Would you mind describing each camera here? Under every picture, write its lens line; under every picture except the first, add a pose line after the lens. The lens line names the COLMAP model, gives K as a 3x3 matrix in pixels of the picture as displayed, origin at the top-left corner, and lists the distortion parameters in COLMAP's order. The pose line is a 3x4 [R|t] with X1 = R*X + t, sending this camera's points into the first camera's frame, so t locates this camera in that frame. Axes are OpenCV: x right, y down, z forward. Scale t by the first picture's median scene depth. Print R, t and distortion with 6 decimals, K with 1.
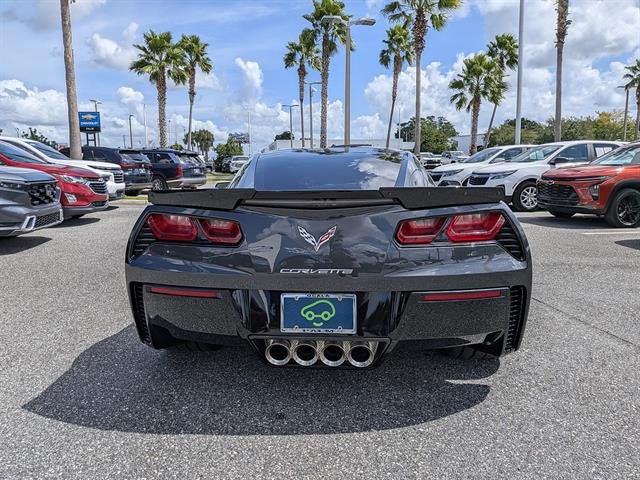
lens RADIAL K [[490.4, 0, 320.0], [0, 490.4, 240.0], [0, 0, 1]] dist [-0.017455, 0.000899]
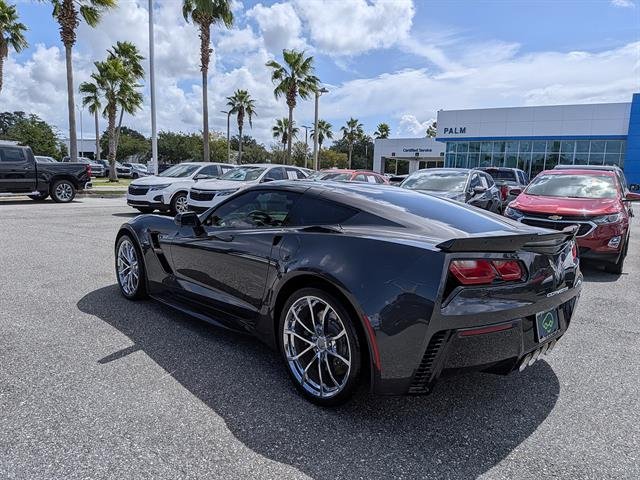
lens RADIAL K [[493.1, 0, 322.0], [0, 493.1, 254.3], [0, 0, 1]] dist [-0.007274, -0.011964]
pose [[0.627288, -0.086066, 0.774017, -0.187857], [0.070562, 0.996068, 0.053571, -0.020373], [-0.775584, 0.021012, 0.630895, 0.080747]]
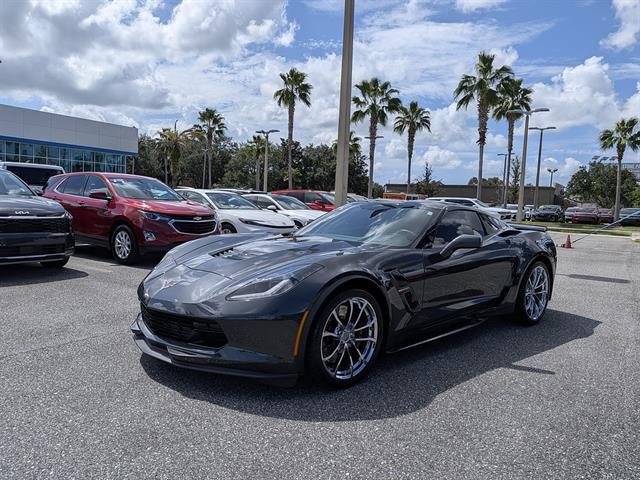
lens RADIAL K [[490.4, 0, 320.0], [0, 490.4, 240.0], [0, 0, 1]] dist [-0.017455, 0.000899]
pose [[-0.822532, -0.067850, 0.564656, -0.125376], [0.035799, 0.984712, 0.170473, -0.074395], [-0.567591, 0.160433, -0.807528, 0.517267]]
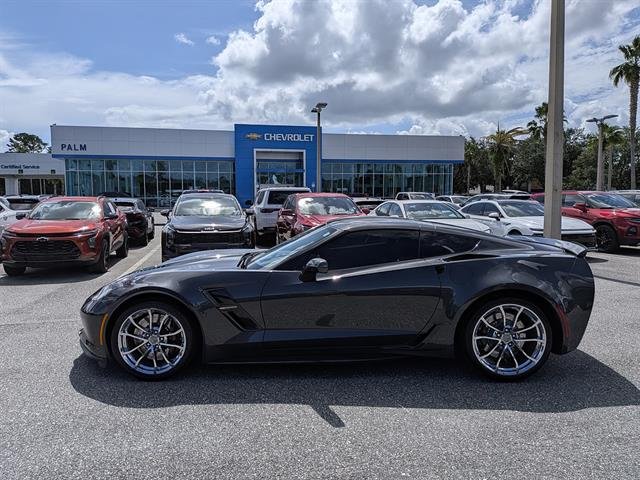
lens RADIAL K [[503.0, 0, 320.0], [0, 503.0, 240.0], [0, 0, 1]] dist [-0.043240, -0.001824]
pose [[-0.164988, -0.066590, 0.984045, -0.275933], [0.141614, 0.985781, 0.090451, -0.060845], [-0.976076, 0.154278, -0.153212, 0.309322]]
